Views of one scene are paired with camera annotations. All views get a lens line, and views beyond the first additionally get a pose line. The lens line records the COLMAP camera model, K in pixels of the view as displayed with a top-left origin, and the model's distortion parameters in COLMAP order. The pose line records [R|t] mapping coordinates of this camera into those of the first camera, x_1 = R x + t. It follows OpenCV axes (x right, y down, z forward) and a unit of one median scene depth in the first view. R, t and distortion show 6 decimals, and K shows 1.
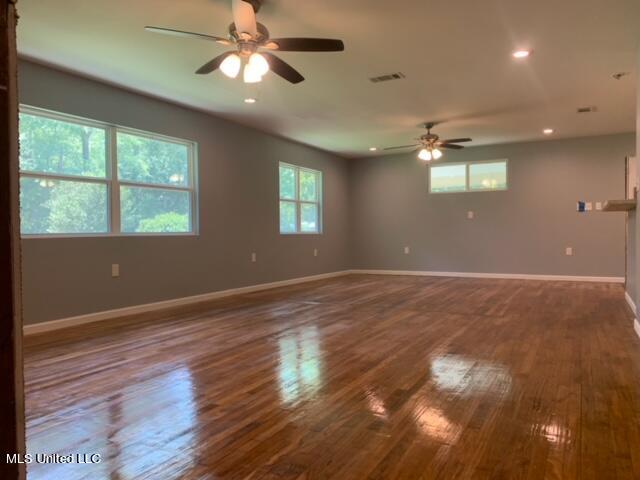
lens RADIAL K [[484.4, 0, 305.8], [0, 484.4, 239.0], [0, 0, 1]] dist [0.081214, -0.148664]
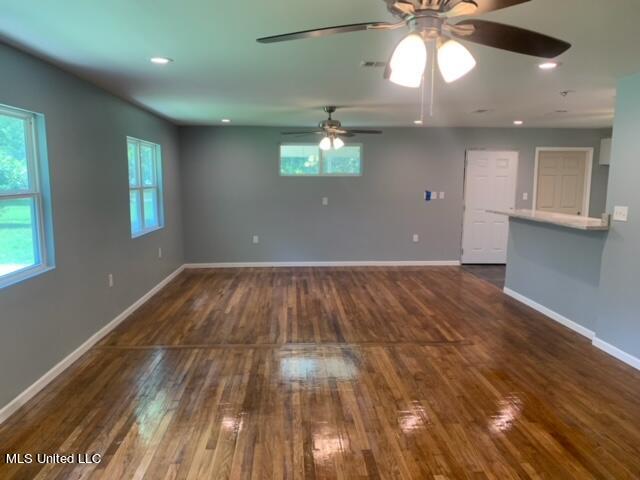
lens RADIAL K [[493.2, 0, 316.4], [0, 493.2, 242.9], [0, 0, 1]] dist [0.087756, -0.159485]
pose [[0.836981, -0.062957, 0.543599, -0.230108], [-0.001199, 0.993147, 0.116867, -0.092721], [-0.547231, -0.098467, 0.831169, 0.245596]]
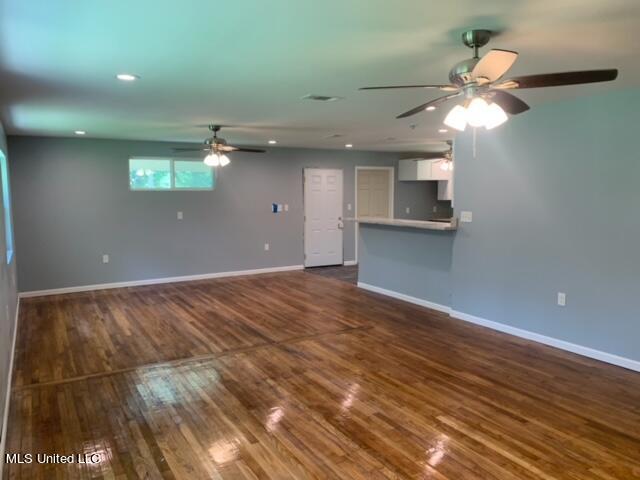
lens RADIAL K [[493.2, 0, 316.4], [0, 493.2, 242.9], [0, 0, 1]] dist [0.087756, -0.159485]
pose [[0.495900, -0.087718, 0.863938, -0.418879], [0.013545, 0.995545, 0.093305, -0.095423], [-0.868274, -0.034568, 0.494879, 0.347010]]
